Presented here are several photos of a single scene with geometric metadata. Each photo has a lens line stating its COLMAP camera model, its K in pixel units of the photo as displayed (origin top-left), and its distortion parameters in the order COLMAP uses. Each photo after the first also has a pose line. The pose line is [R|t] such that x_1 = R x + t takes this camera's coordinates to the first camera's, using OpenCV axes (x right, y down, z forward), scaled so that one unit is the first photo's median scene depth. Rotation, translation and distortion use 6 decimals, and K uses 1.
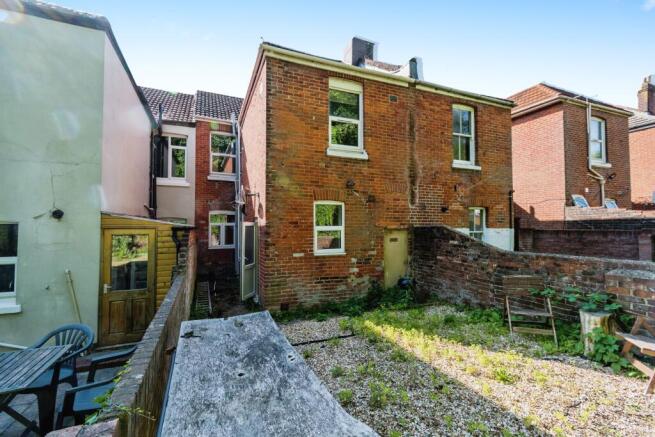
lens RADIAL K [[291.0, 0, 325.2], [0, 291.0, 215.1], [0, 0, 1]] dist [-0.000276, -0.000019]
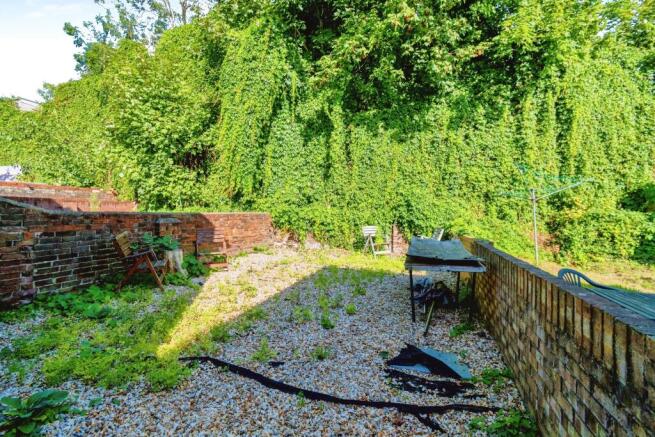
lens RADIAL K [[291.0, 0, 325.2], [0, 291.0, 215.1], [0, 0, 1]] dist [-0.000276, -0.000019]
pose [[-0.737421, -0.002267, 0.675430, -0.397061], [-0.027627, 0.999259, -0.026809, 0.142389], [-0.674868, -0.038430, -0.736937, 1.154947]]
